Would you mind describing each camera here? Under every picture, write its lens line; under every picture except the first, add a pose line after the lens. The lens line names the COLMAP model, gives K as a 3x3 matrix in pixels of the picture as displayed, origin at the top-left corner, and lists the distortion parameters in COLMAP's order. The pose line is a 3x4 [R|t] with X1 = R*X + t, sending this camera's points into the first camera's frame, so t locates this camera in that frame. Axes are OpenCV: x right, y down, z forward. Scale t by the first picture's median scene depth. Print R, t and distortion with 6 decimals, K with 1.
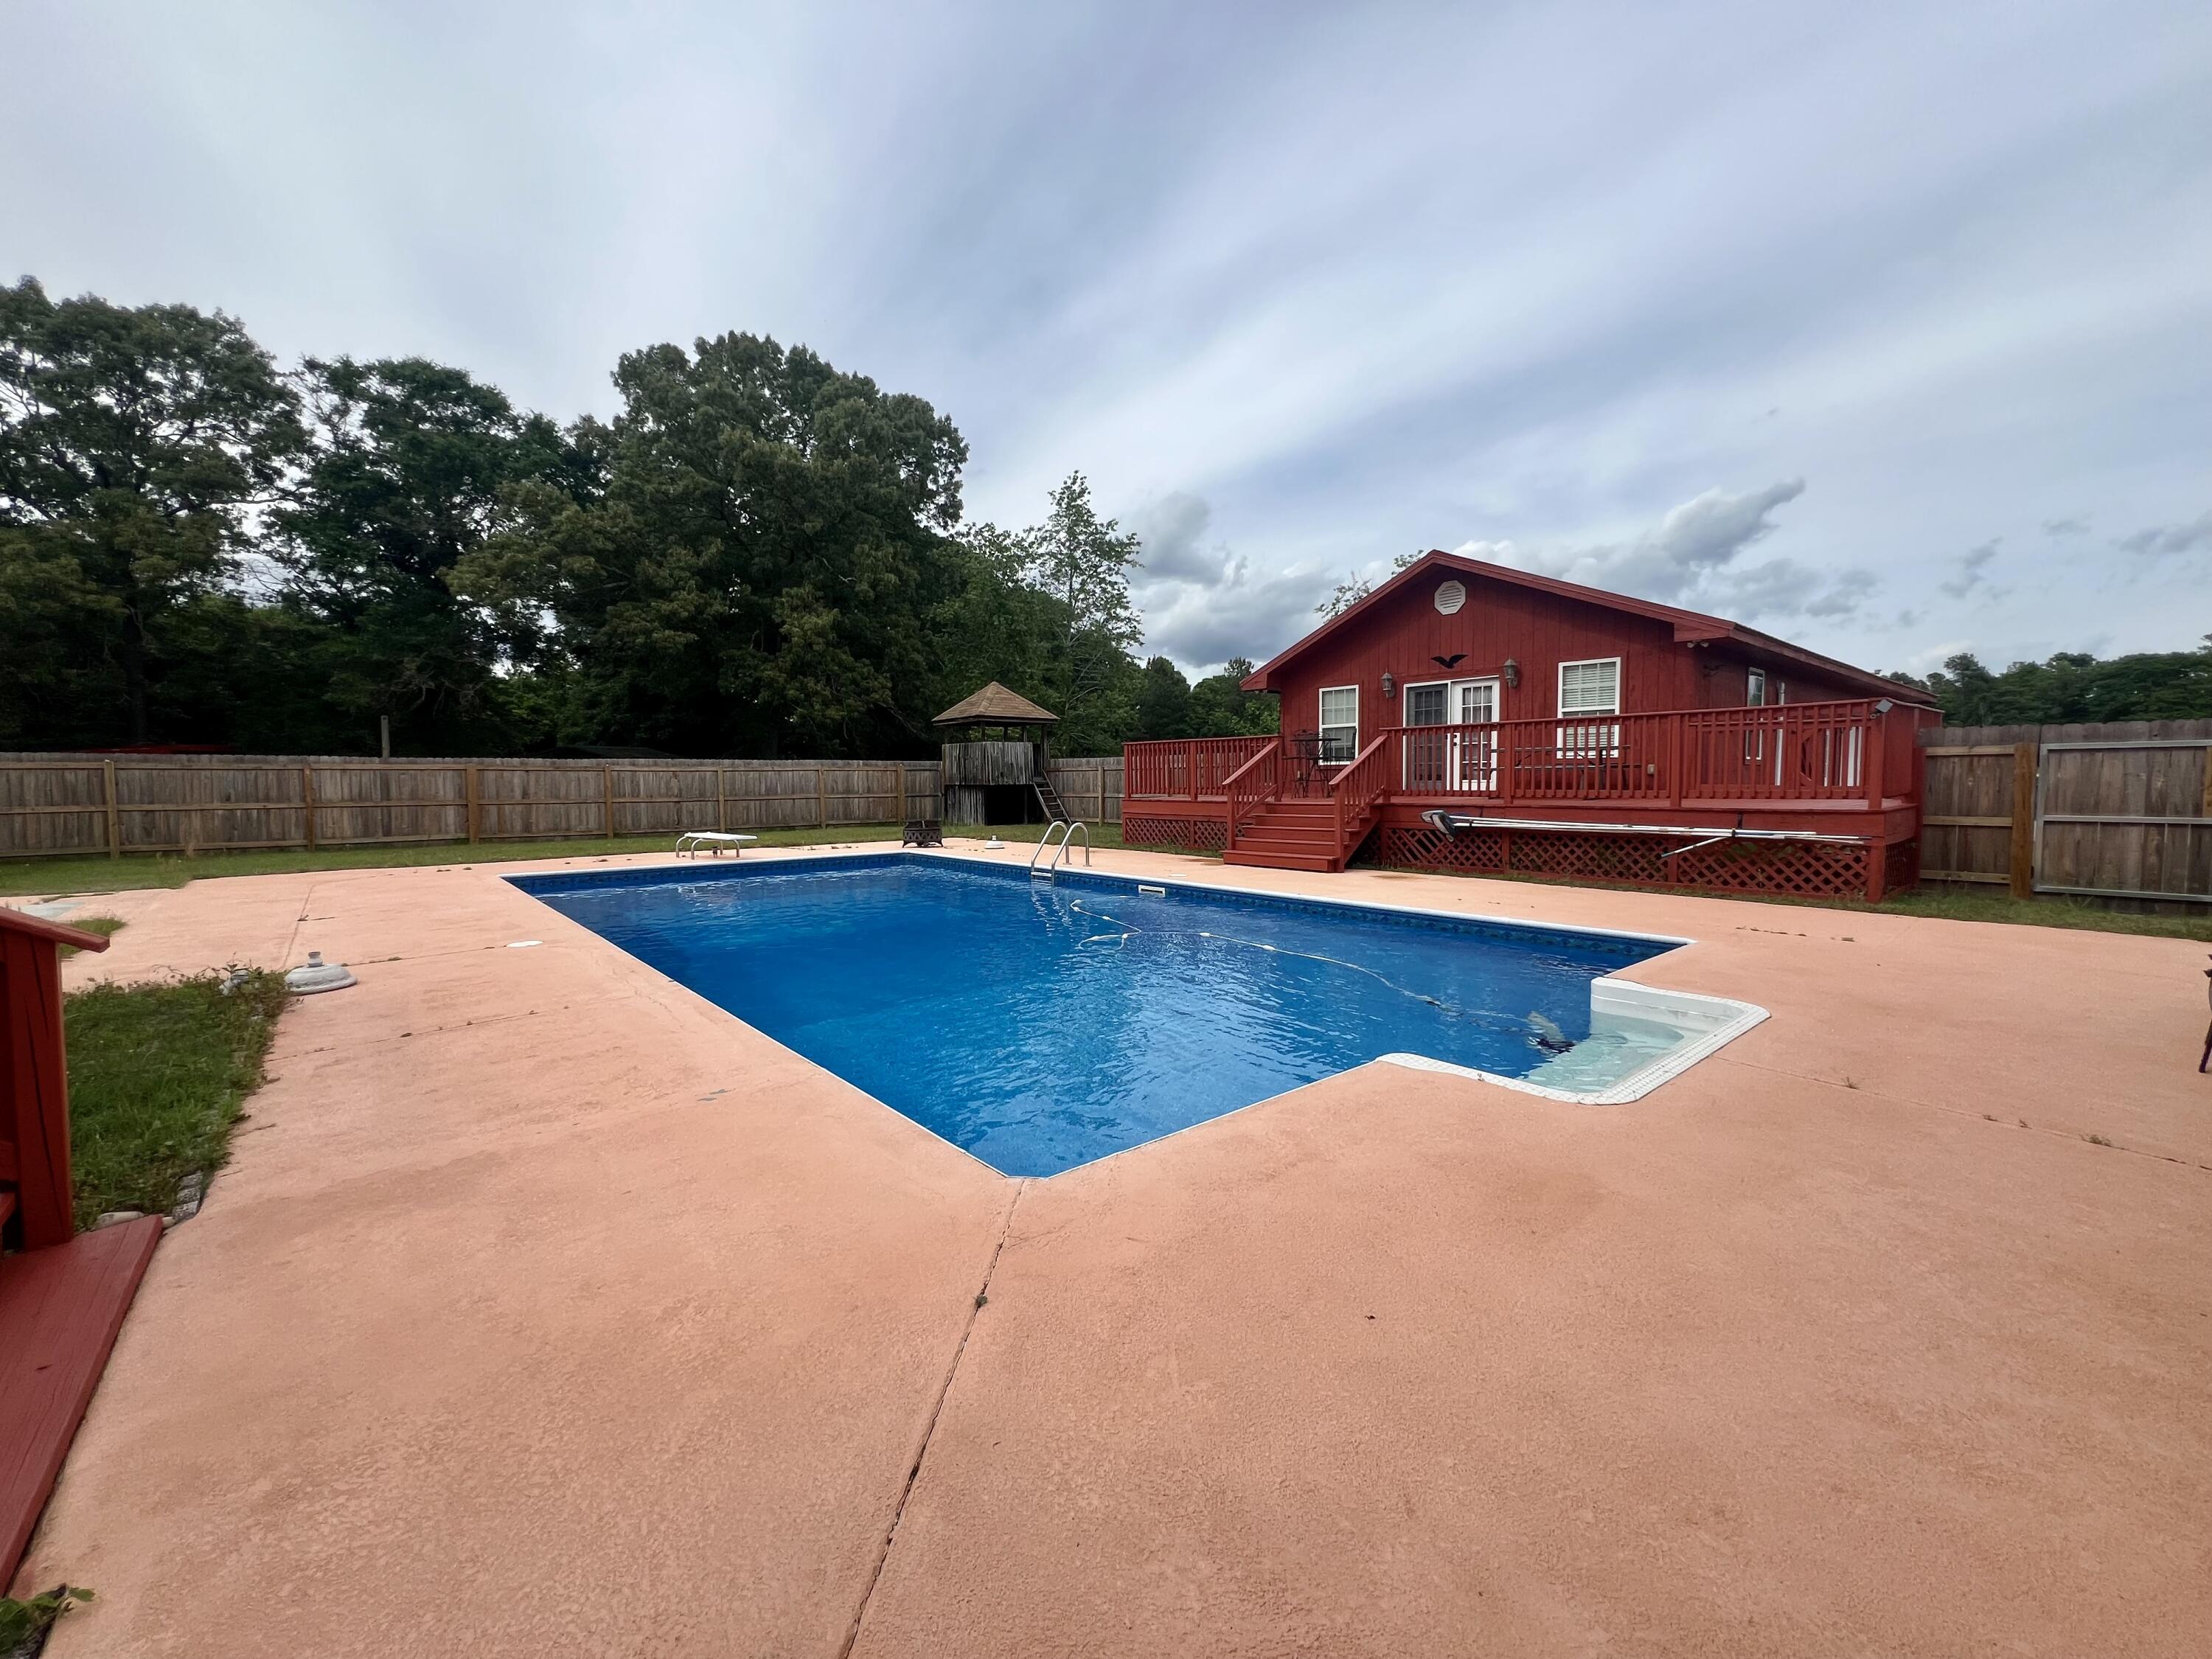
lens RADIAL K [[883.2, 0, 1107.2], [0, 883.2, 835.5], [0, 0, 1]] dist [-0.004489, 0.001693]
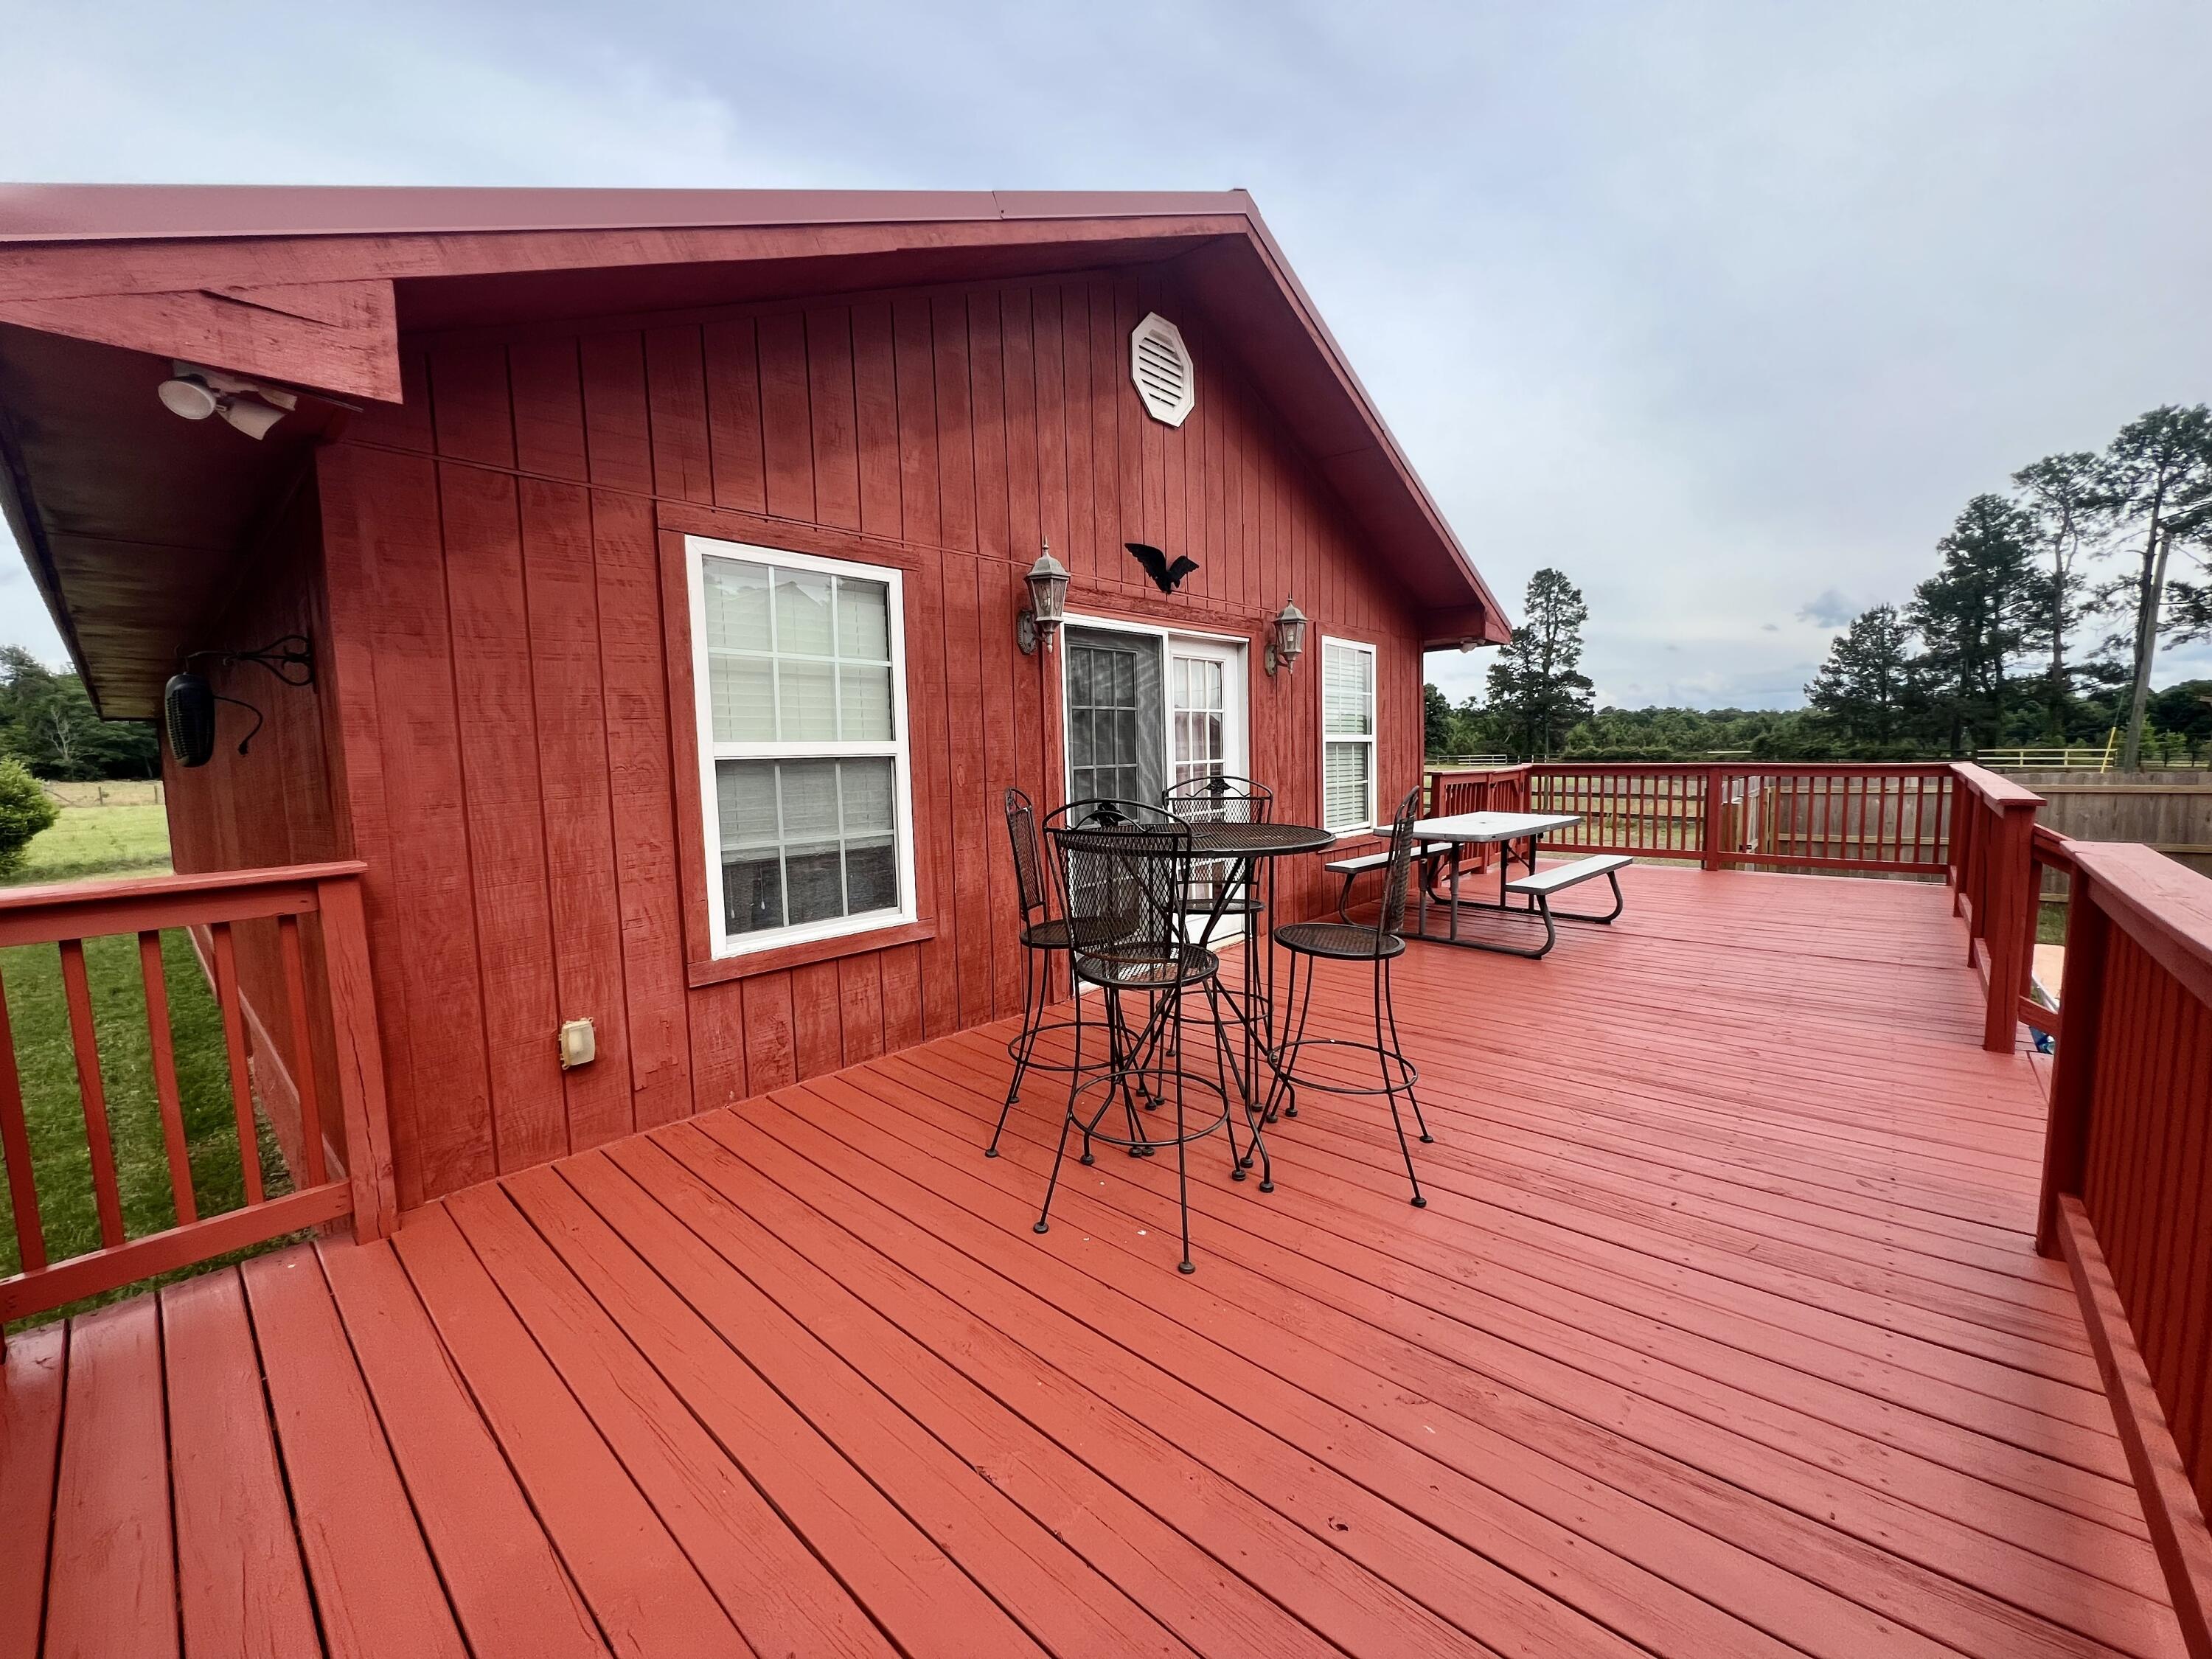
lens RADIAL K [[883.2, 0, 1114.2], [0, 883.2, 837.9], [0, 0, 1]] dist [-0.004489, 0.001693]
pose [[-0.130910, -0.077561, 0.988356, 0.053115], [0.085142, 0.992372, 0.089153, -0.121584], [-0.987731, 0.095822, -0.123308, 1.002808]]
